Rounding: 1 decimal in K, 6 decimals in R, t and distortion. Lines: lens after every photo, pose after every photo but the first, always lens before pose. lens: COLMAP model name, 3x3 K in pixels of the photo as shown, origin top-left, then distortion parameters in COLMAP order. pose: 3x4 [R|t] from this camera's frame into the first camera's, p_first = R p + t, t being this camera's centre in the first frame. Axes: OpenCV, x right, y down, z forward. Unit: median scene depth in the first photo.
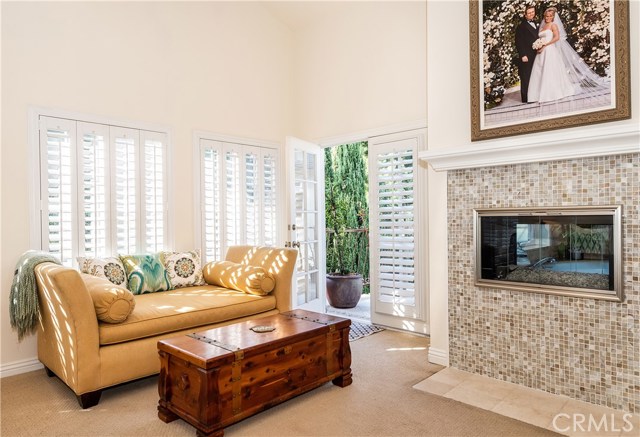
lens RADIAL K [[429.7, 0, 320.0], [0, 429.7, 218.5], [0, 0, 1]] dist [0.002738, 0.002458]
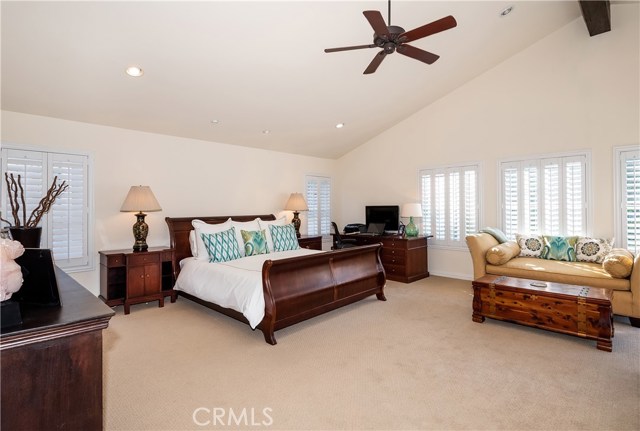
lens RADIAL K [[305.8, 0, 319.9], [0, 305.8, 208.3], [0, 0, 1]] dist [0.000288, 0.000039]
pose [[-0.010897, 0.009153, -0.999899, 0.801401], [0.004229, 0.999950, 0.009108, -0.036980], [0.999932, -0.004130, -0.010935, 0.141522]]
